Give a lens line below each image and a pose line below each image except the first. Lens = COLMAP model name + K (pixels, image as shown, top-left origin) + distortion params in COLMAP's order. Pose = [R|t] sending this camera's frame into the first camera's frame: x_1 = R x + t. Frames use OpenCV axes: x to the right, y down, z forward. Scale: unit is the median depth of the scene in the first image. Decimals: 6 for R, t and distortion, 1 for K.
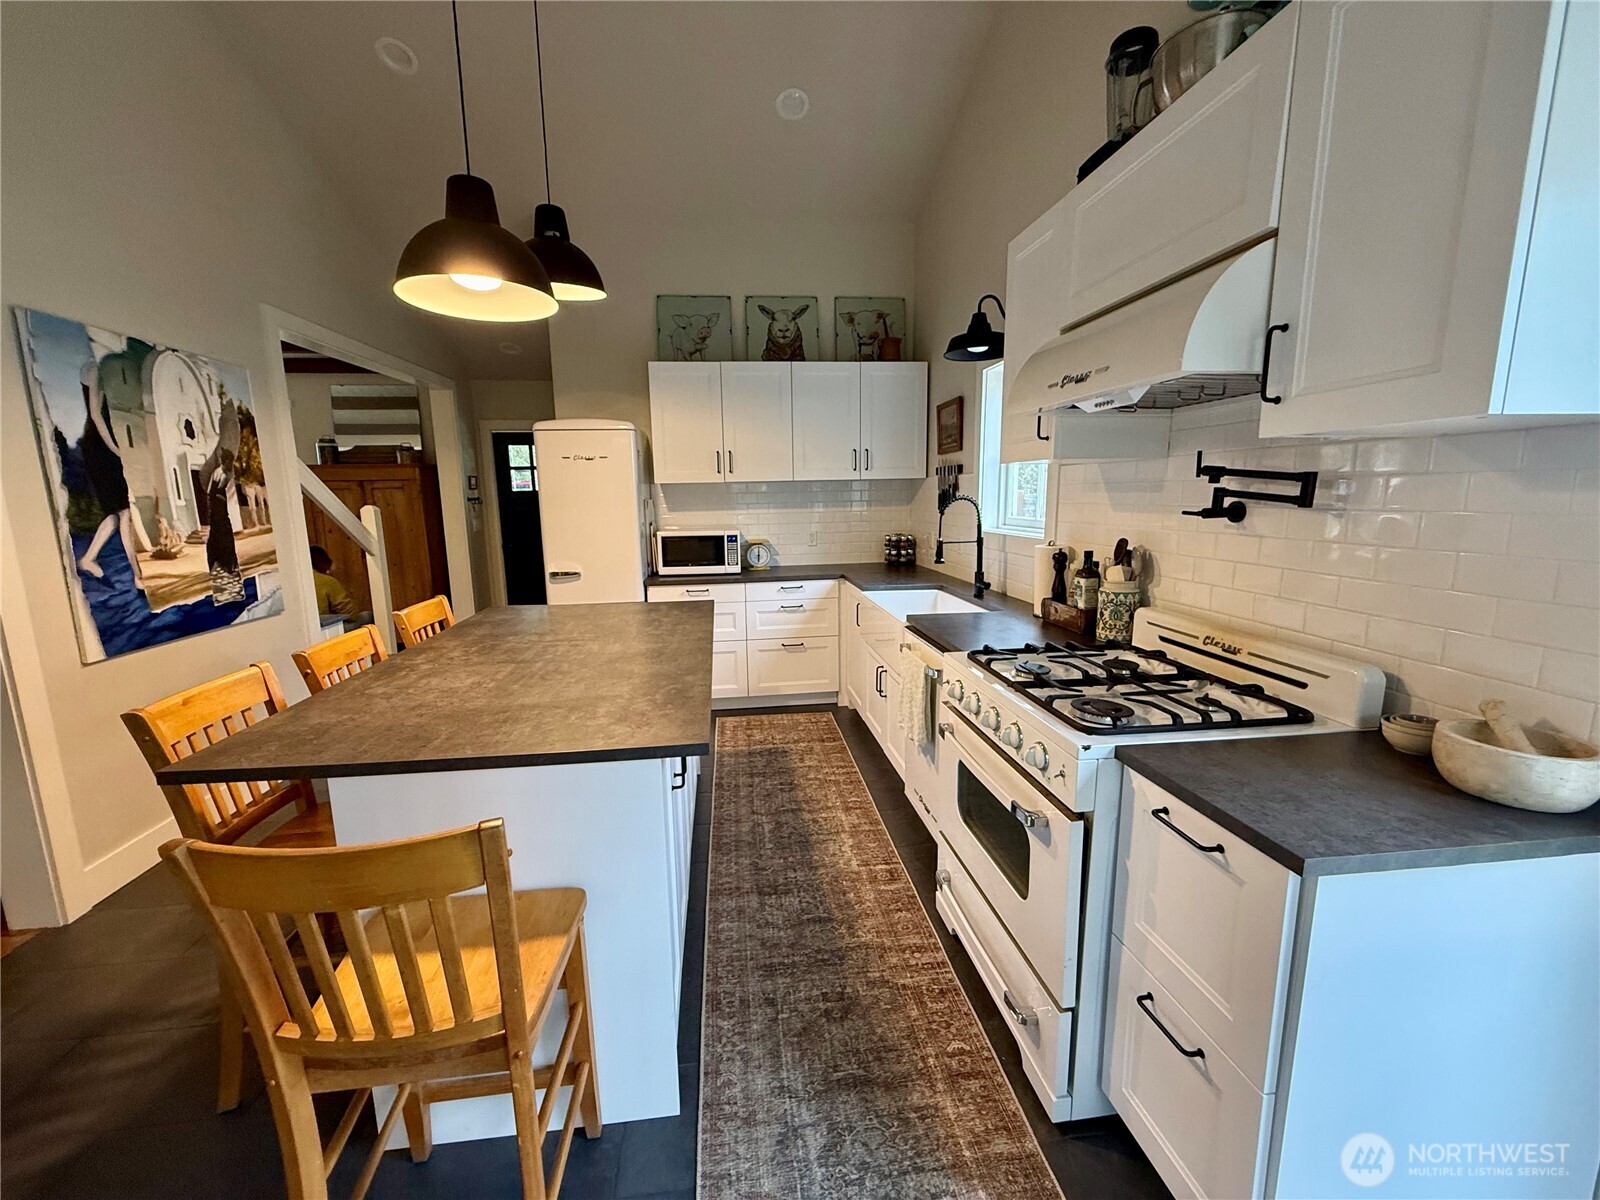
lens RADIAL K [[637.2, 0, 793.9], [0, 637.2, 597.6], [0, 0, 1]] dist [-0.000658, 0.000121]
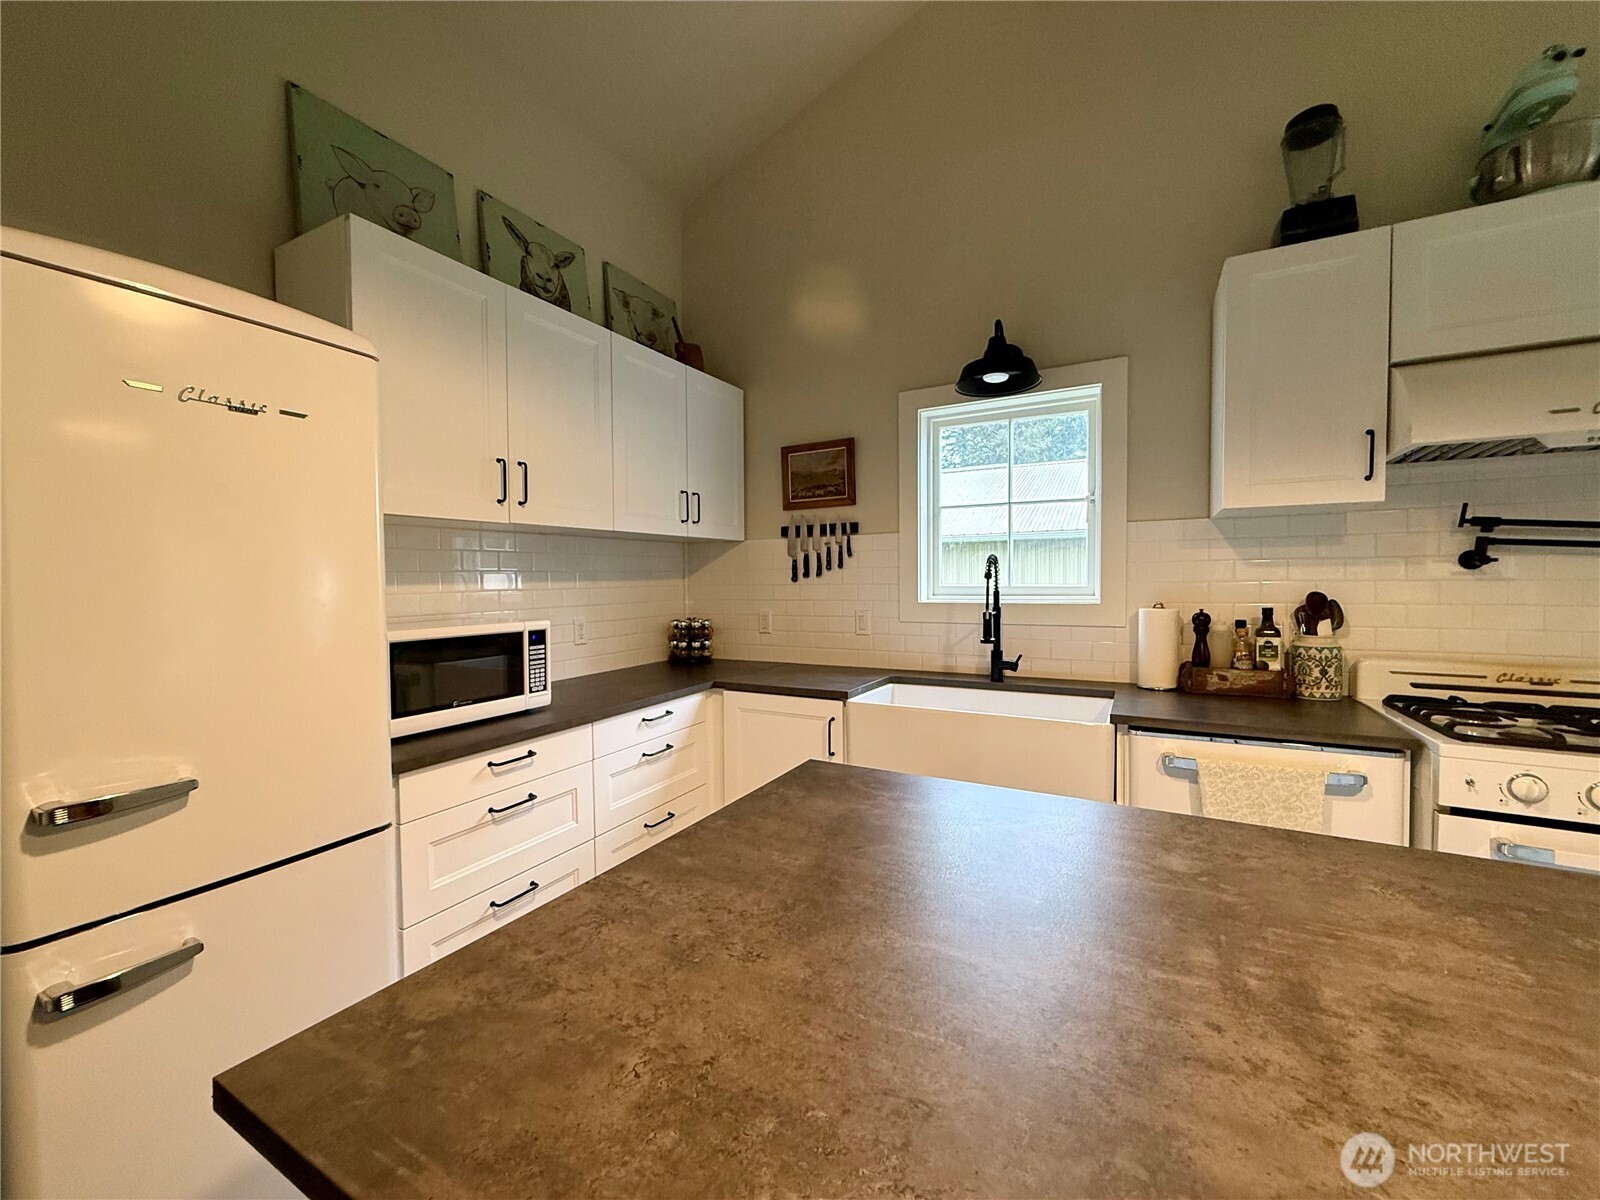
lens RADIAL K [[637.2, 0, 793.7], [0, 637.2, 598.3], [0, 0, 1]] dist [-0.000658, 0.000121]
pose [[0.581387, -0.014262, 0.813502, -0.583484], [0.132096, 0.988235, -0.077081, -0.089687], [-0.802833, 0.152274, 0.576431, 0.851558]]
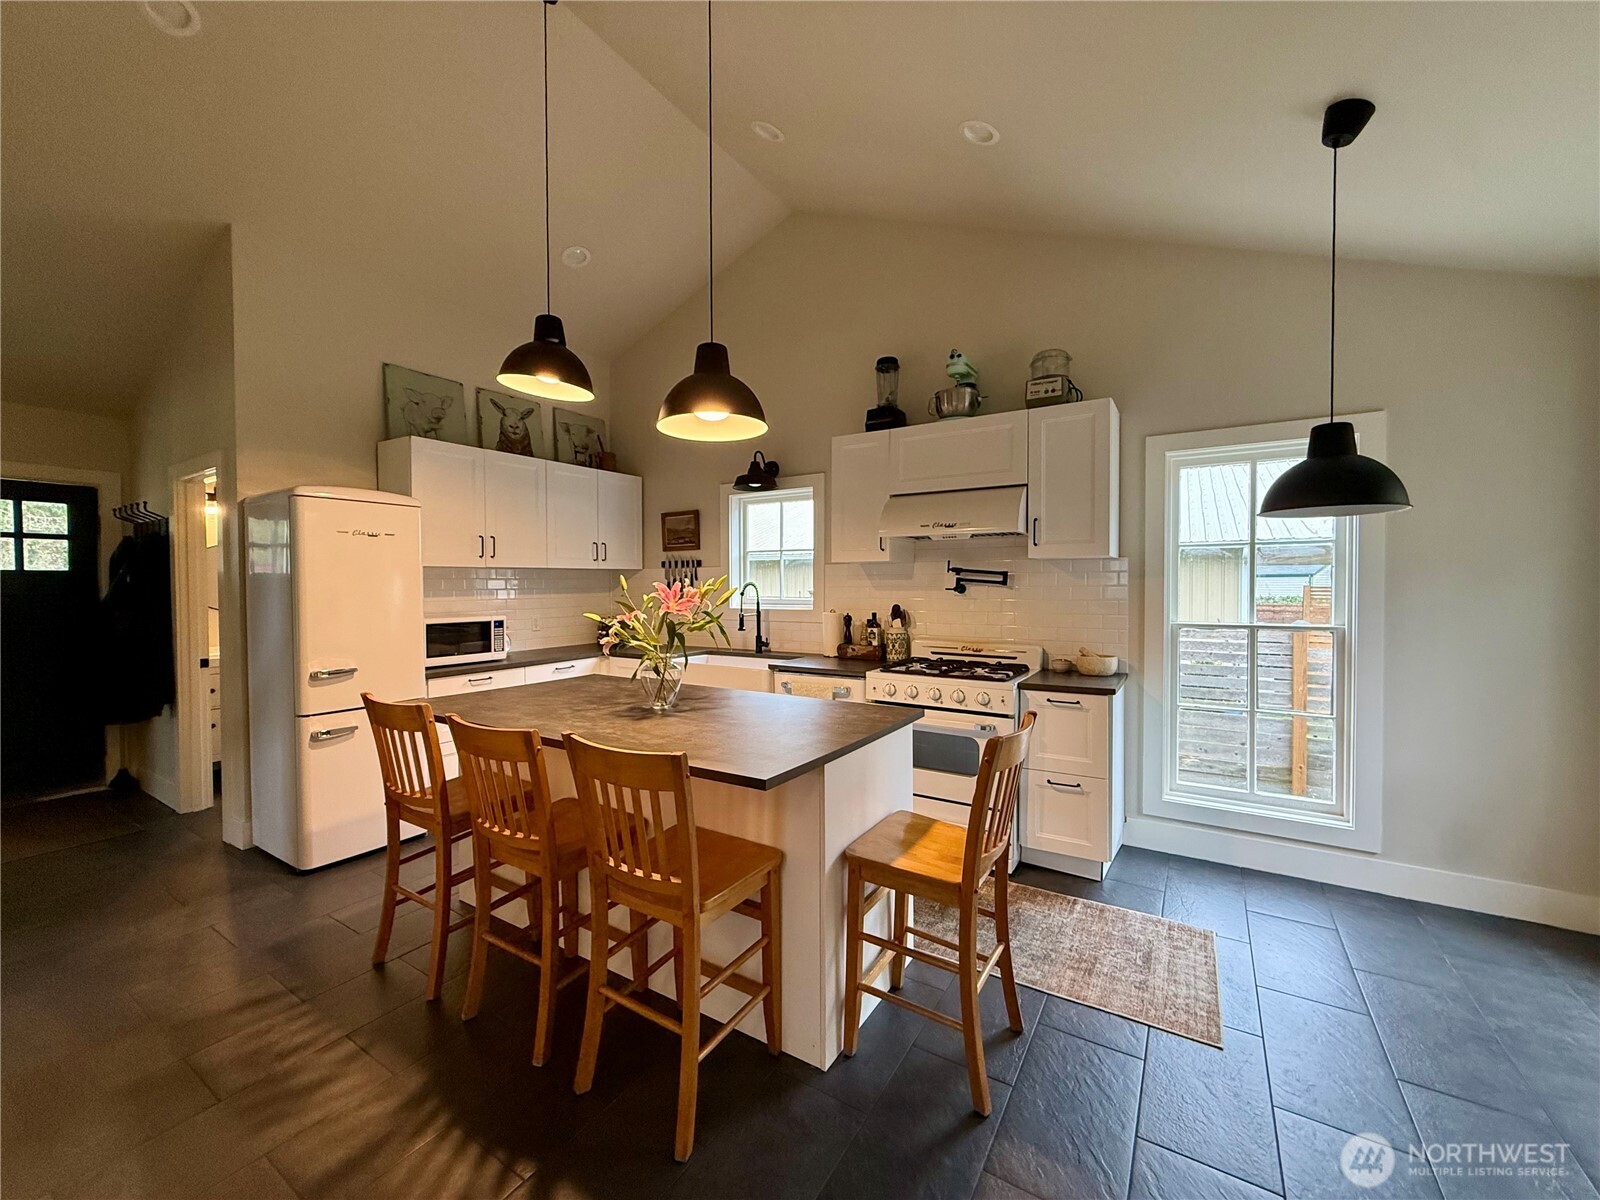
lens RADIAL K [[637.2, 0, 793.5], [0, 637.2, 597.0], [0, 0, 1]] dist [-0.000658, 0.000121]
pose [[0.632744, -0.002724, 0.774356, -0.872064], [0.119498, 0.988359, -0.094168, 0.019392], [-0.765085, 0.152118, 0.625703, 0.052337]]
